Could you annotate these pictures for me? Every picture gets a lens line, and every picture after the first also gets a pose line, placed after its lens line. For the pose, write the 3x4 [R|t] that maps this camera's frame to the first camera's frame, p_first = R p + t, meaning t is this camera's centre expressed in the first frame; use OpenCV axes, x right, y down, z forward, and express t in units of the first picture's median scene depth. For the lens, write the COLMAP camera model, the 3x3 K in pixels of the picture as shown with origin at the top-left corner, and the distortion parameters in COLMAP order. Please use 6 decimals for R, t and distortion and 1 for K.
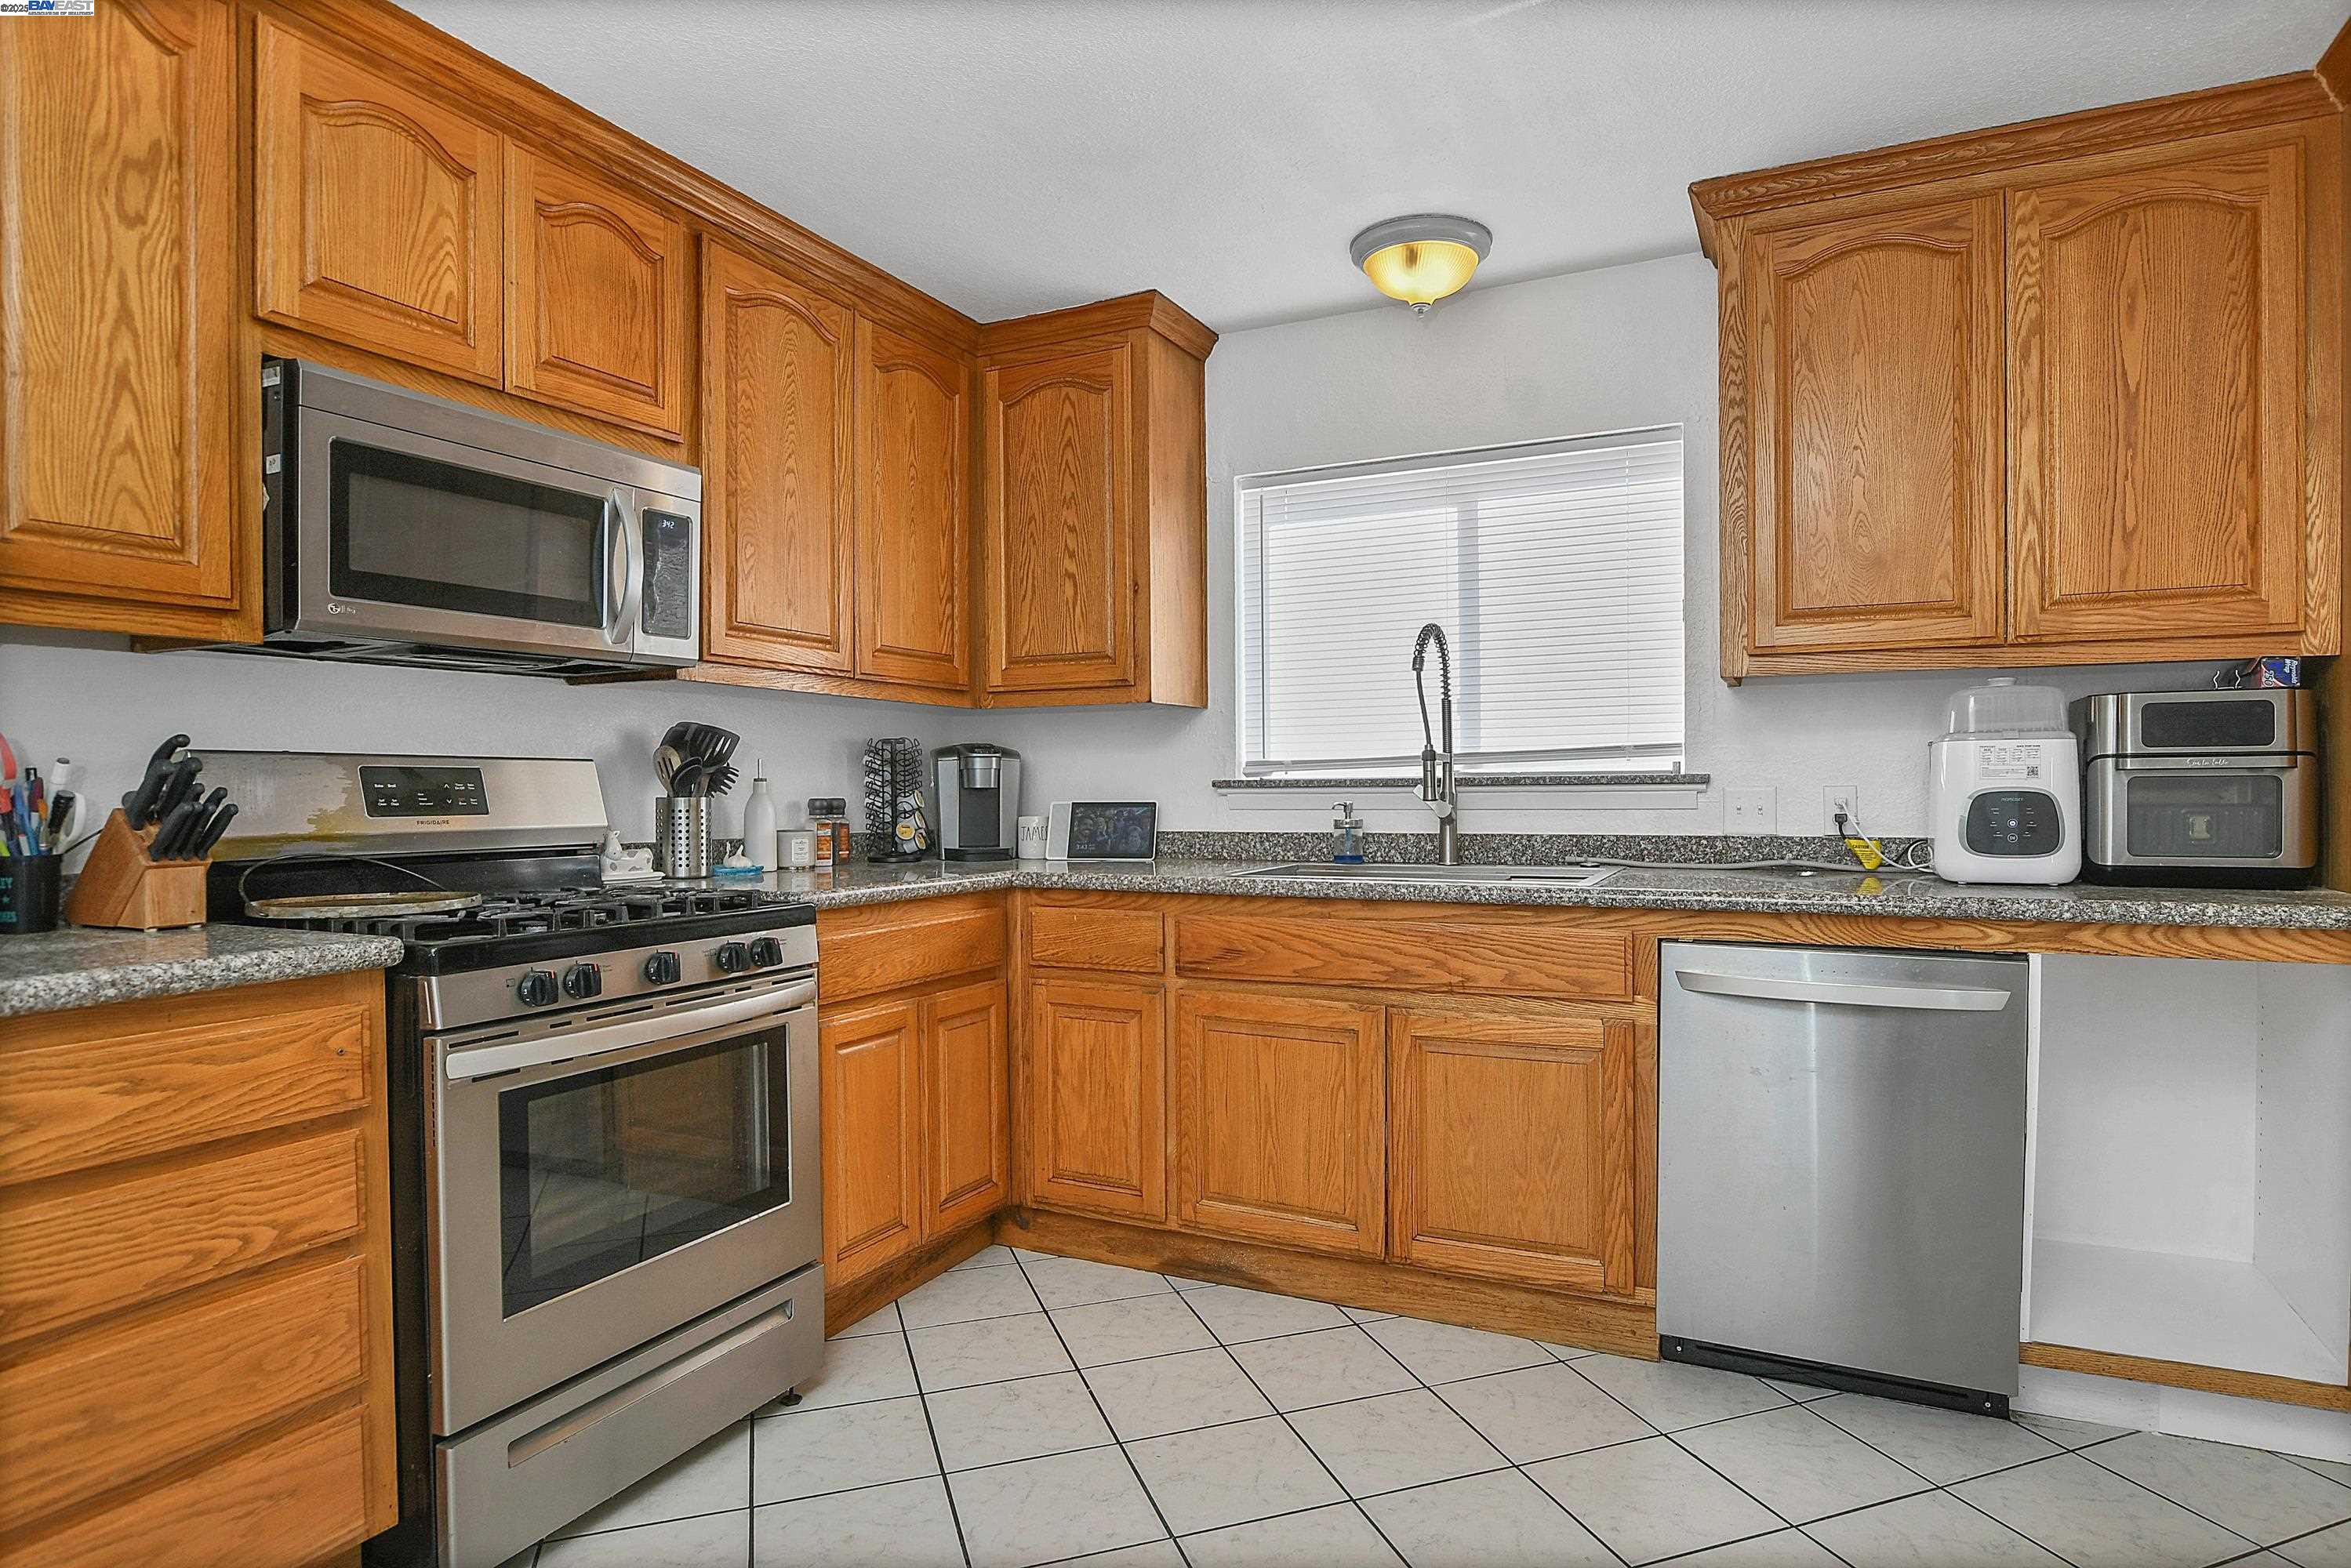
lens RADIAL K [[1278.0, 0, 1202.0], [0, 1278.0, 804.3], [0, 0, 1]] dist [-0.019849, 0.004317]
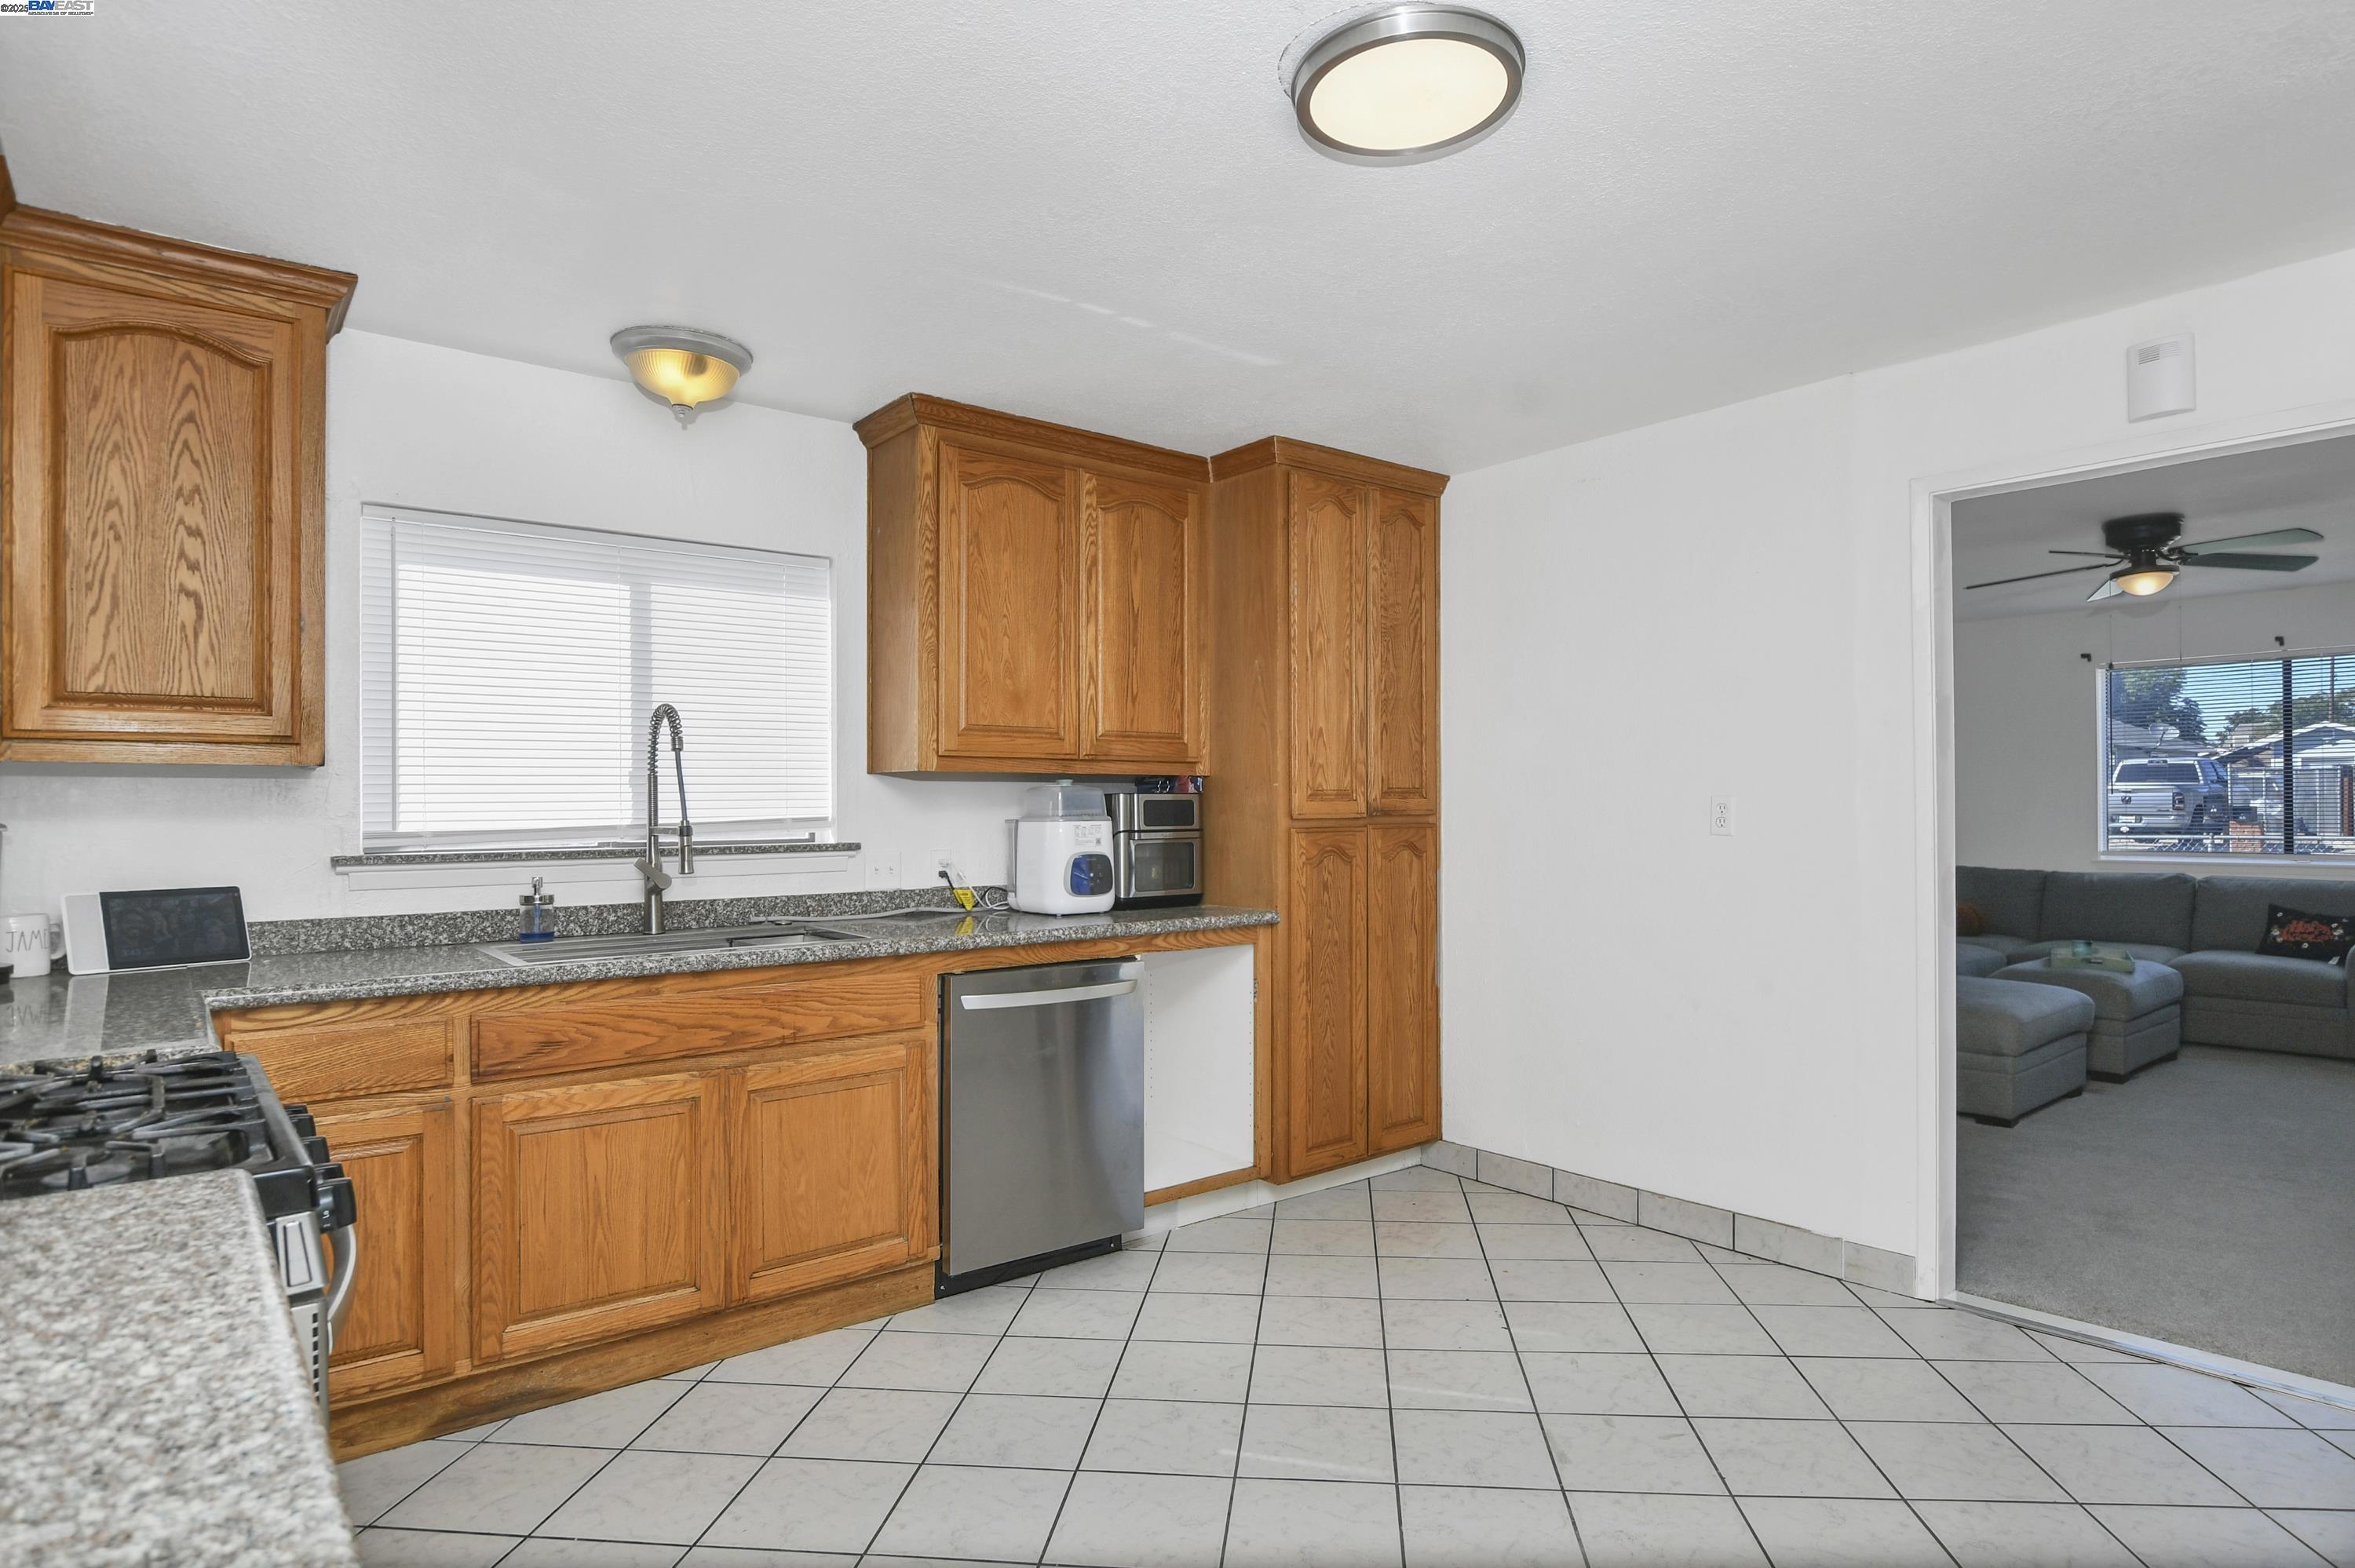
lens RADIAL K [[1280.2, 0, 1216.0], [0, 1280.2, 800.9], [0, 0, 1]] dist [-0.019849, 0.004317]
pose [[0.423417, 0.009638, 0.905884, -0.673119], [0.017523, 0.999669, -0.018826, -0.040229], [-0.905765, 0.023845, 0.423108, 0.174493]]
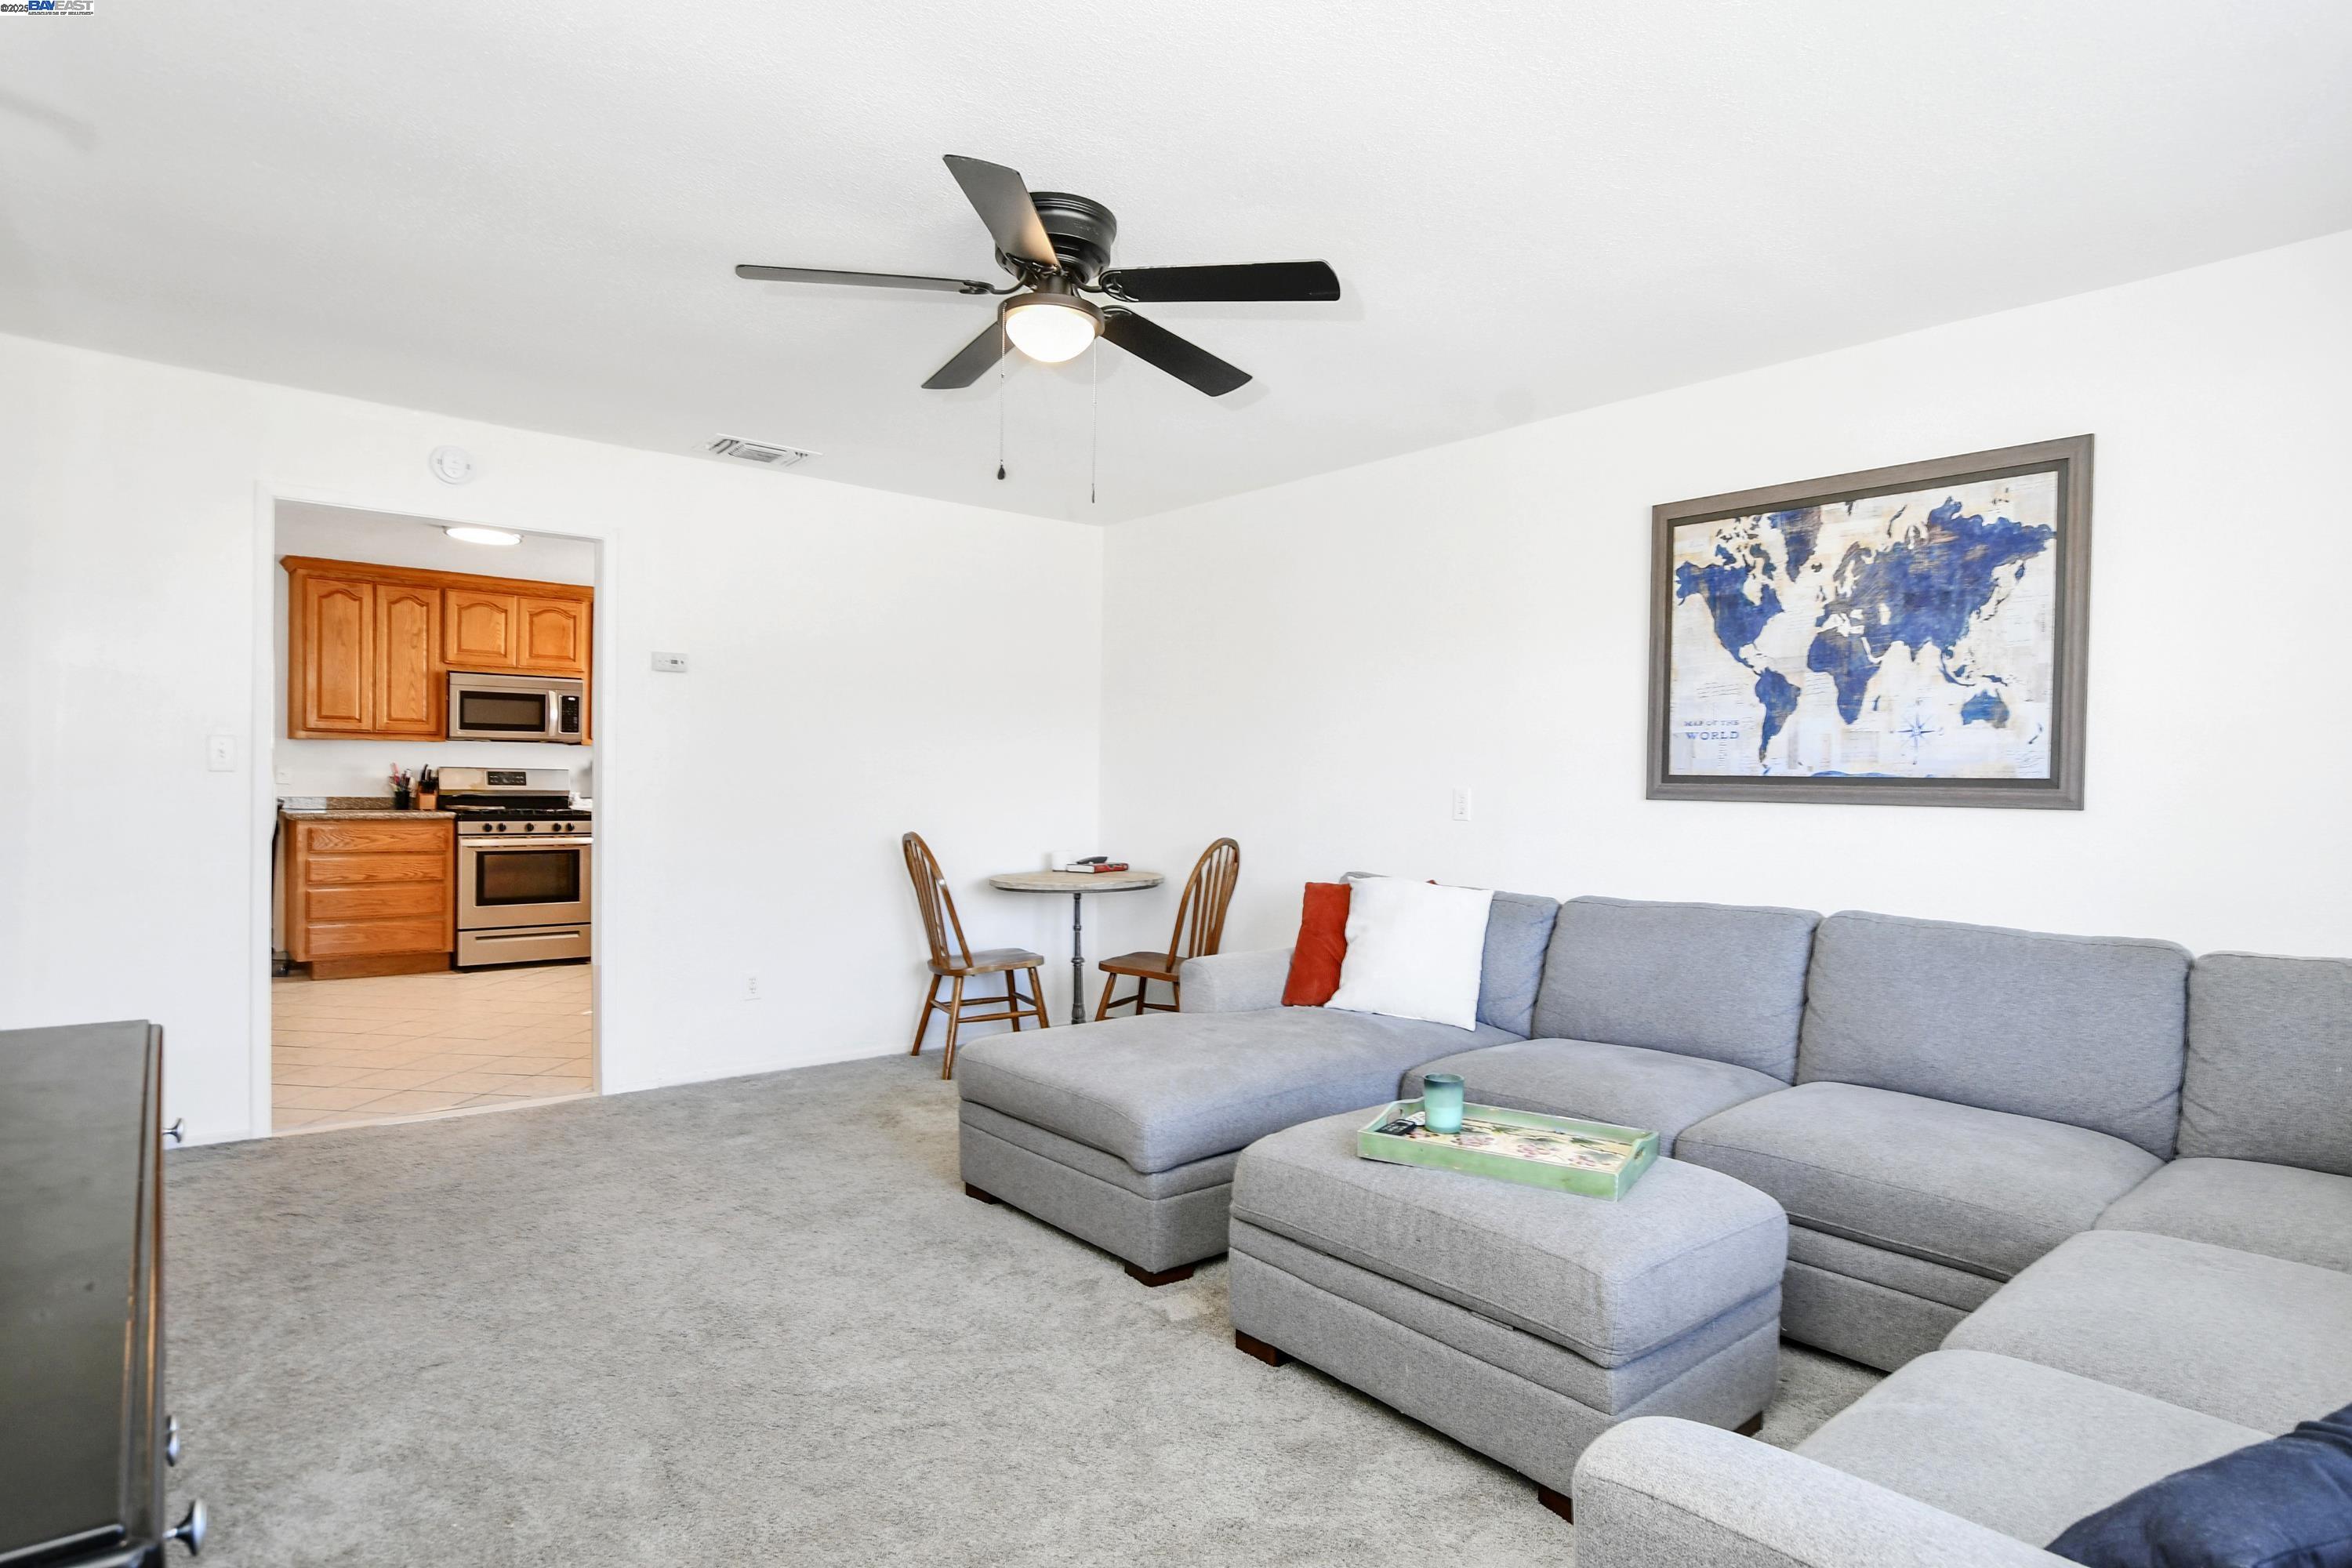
lens RADIAL K [[1278.7, 0, 1225.6], [0, 1278.7, 794.8], [0, 0, 1]] dist [-0.019849, 0.004317]
pose [[0.916613, 0.025696, -0.398950, 2.319771], [-0.027405, 0.999623, 0.001419, -0.021500], [0.398836, 0.009633, 0.916972, -1.271114]]
